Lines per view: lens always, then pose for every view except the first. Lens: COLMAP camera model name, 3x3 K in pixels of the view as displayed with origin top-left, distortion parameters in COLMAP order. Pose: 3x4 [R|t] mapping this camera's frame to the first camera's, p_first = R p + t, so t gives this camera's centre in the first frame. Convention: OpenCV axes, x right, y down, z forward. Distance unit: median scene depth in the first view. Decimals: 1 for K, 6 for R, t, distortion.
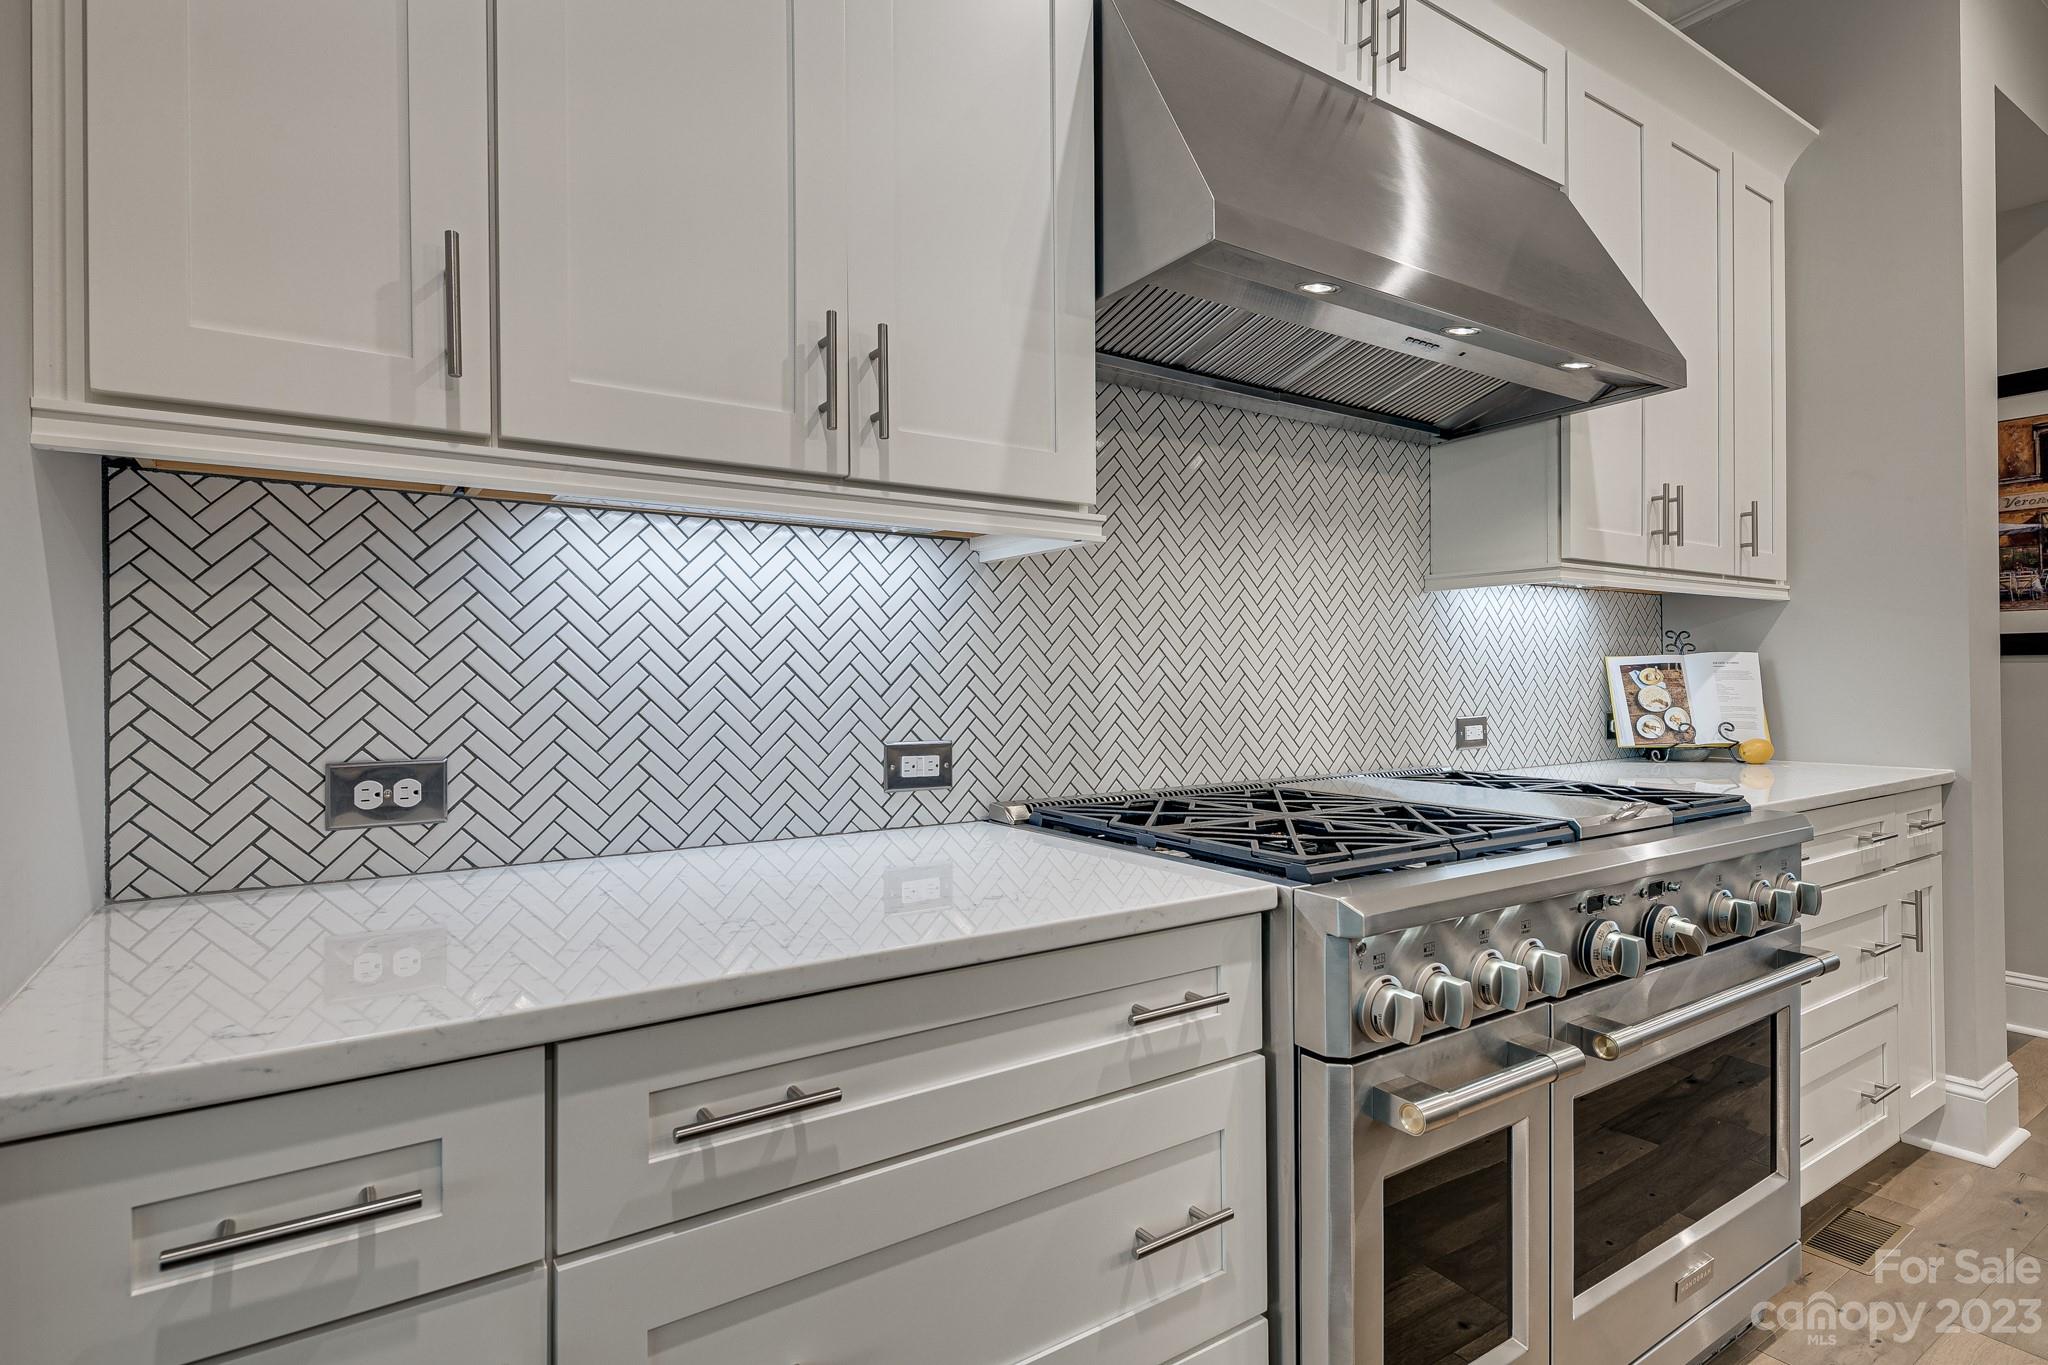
lens RADIAL K [[1029.7, 0, 1037.5], [0, 1029.7, 689.9], [0, 0, 1]] dist [0.016069, -0.006281]
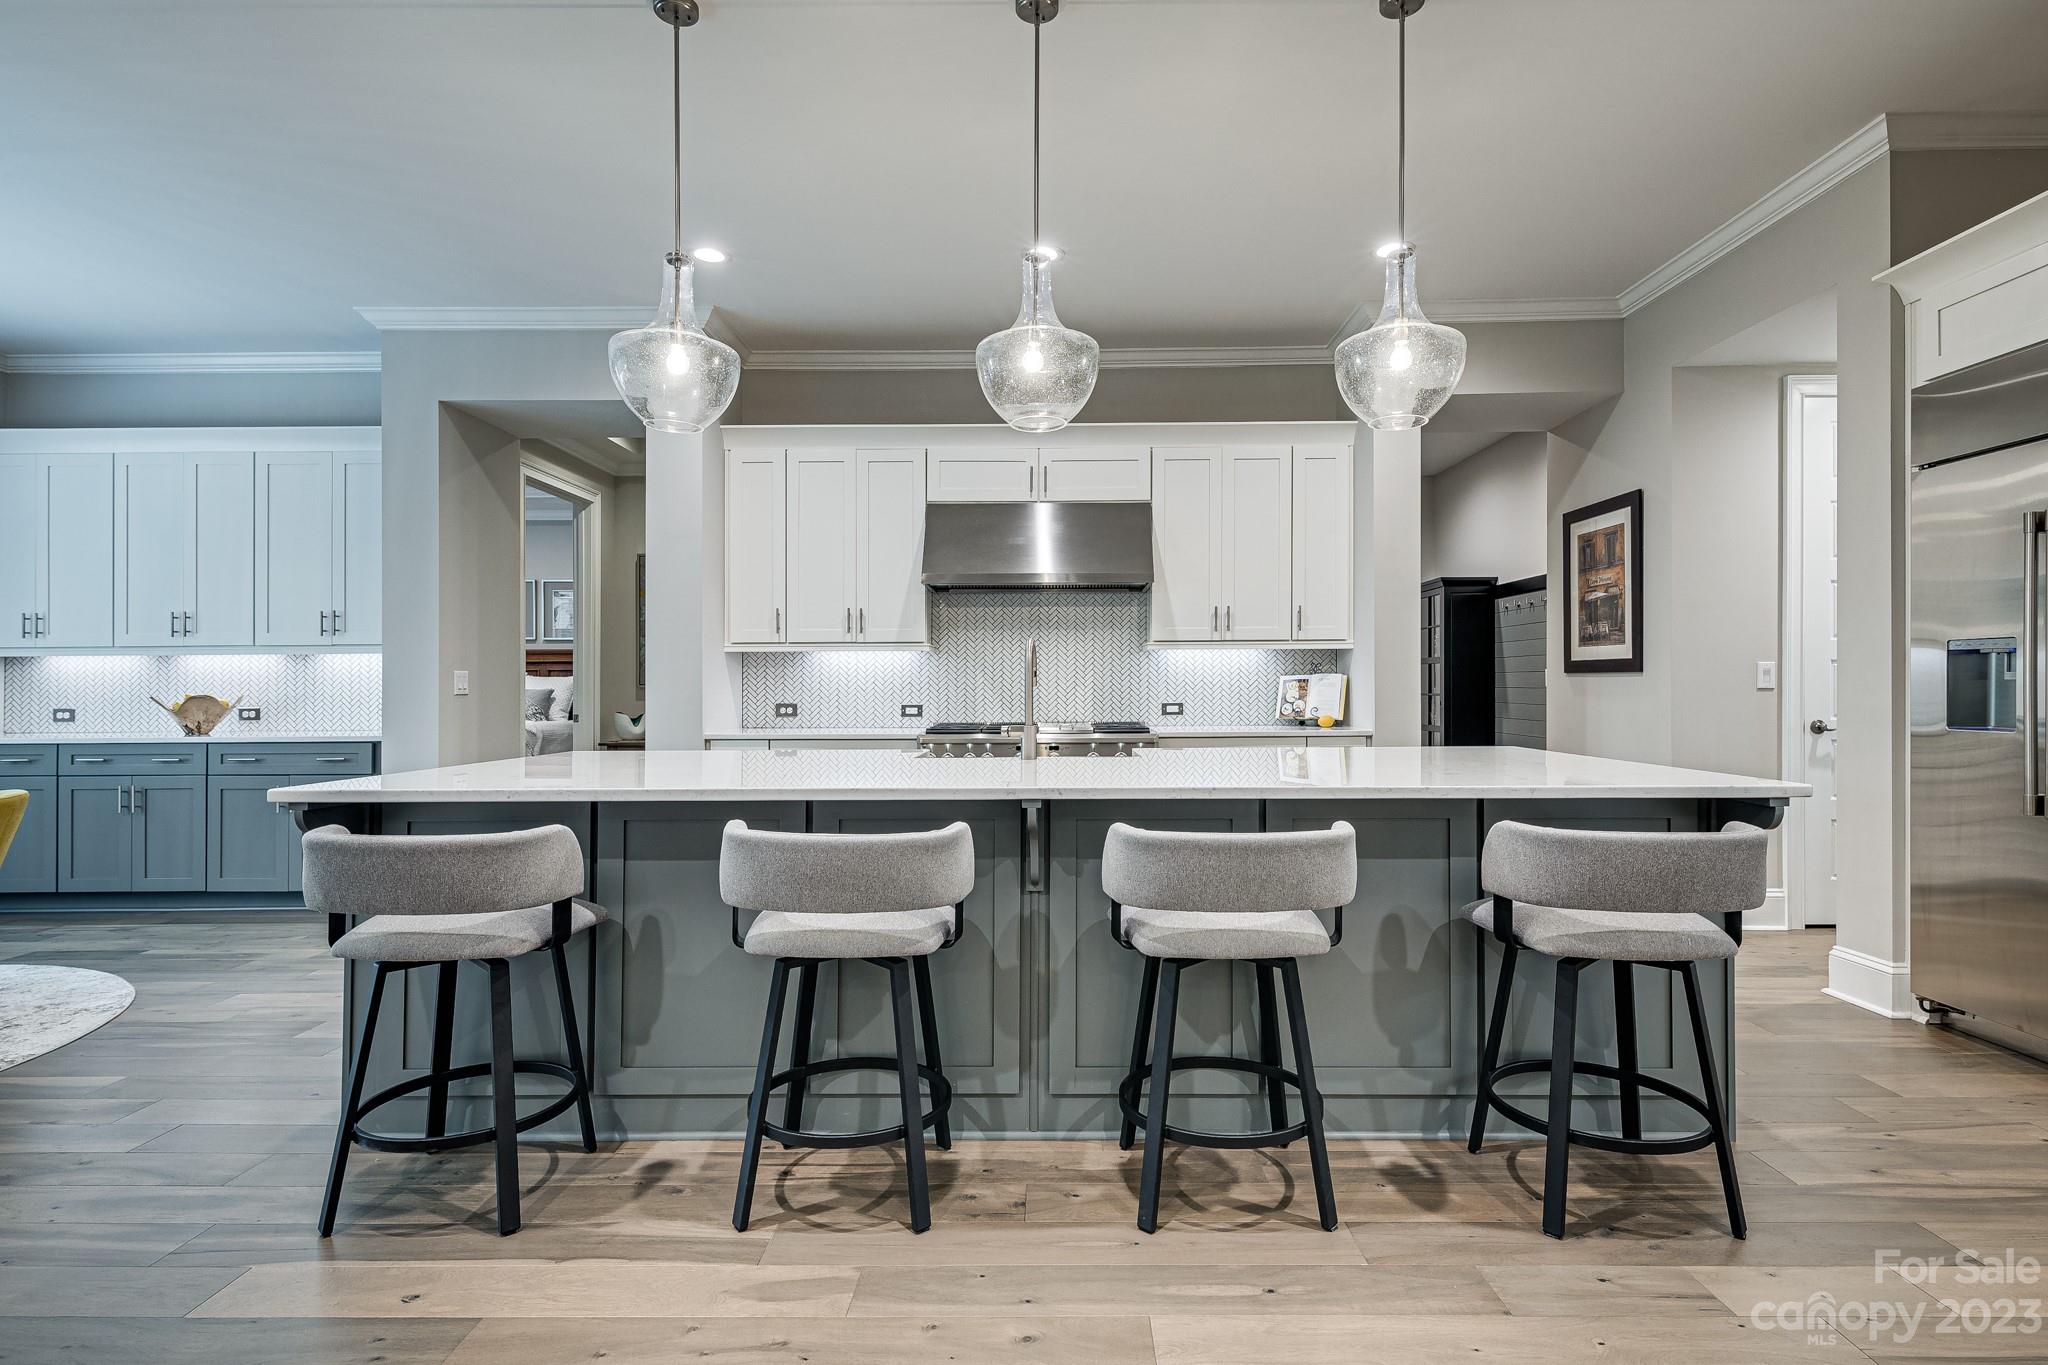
lens RADIAL K [[1029.7, 0, 1037.1], [0, 1029.7, 665.3], [0, 0, 1]] dist [0.016069, -0.006281]
pose [[0.821575, -0.007211, -0.570055, 2.580554], [-0.006571, 0.999734, -0.022117, -0.008177], [0.570063, 0.021917, 0.821309, -1.913887]]
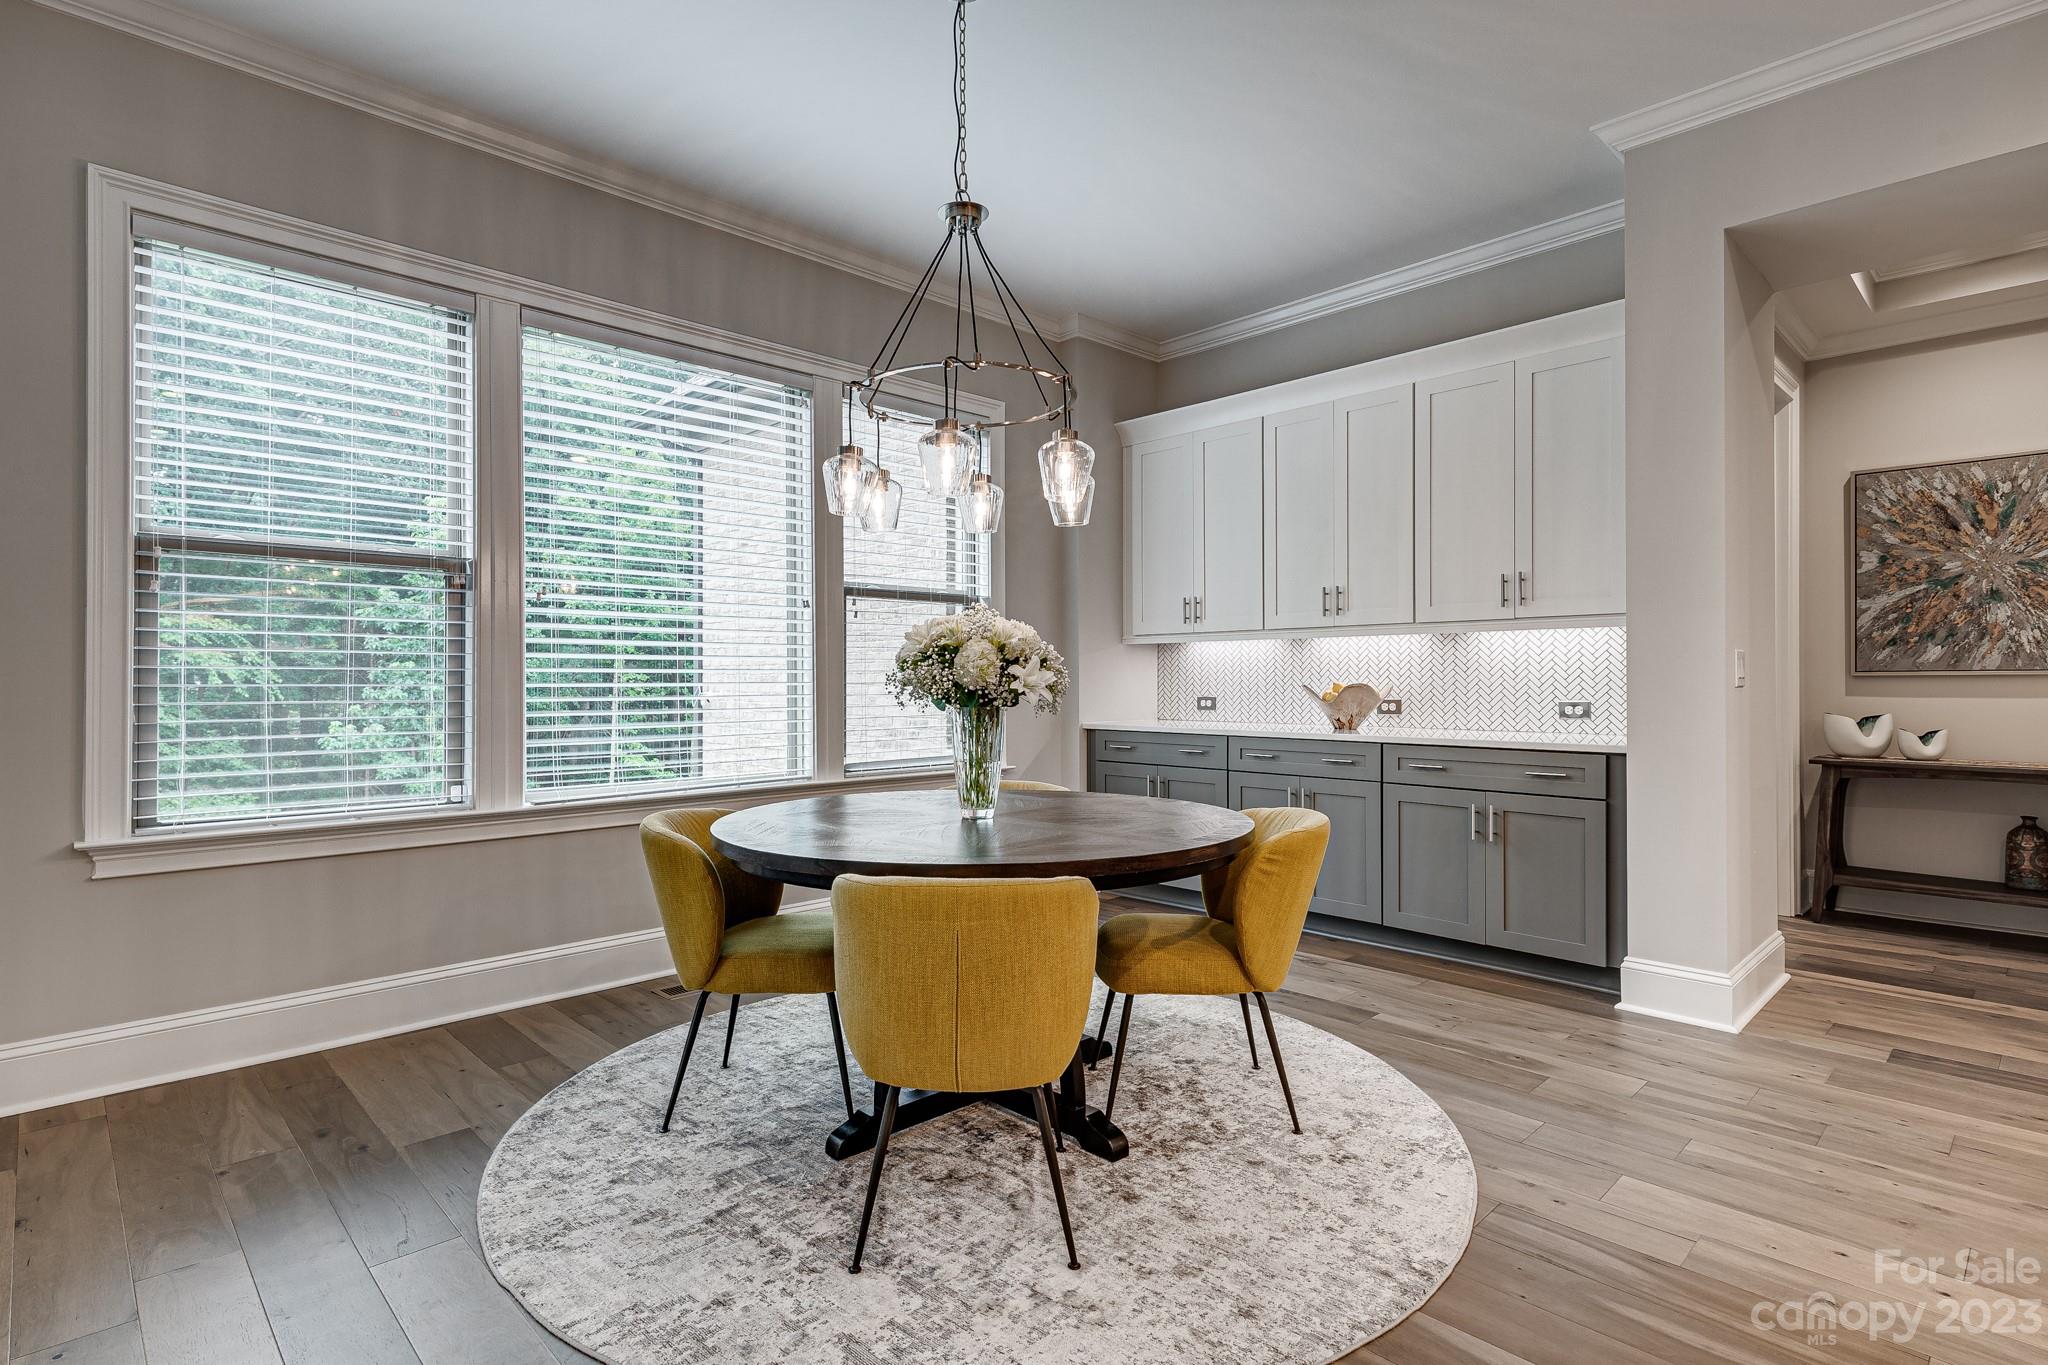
lens RADIAL K [[1029.7, 0, 1023.3], [0, 1029.7, 664.1], [0, 0, 1]] dist [0.016069, -0.006281]
pose [[0.166535, -0.003499, -0.986029, 0.856095], [-0.007062, 0.999964, -0.004741, -0.002339], [0.986010, 0.007752, 0.166504, -2.081514]]
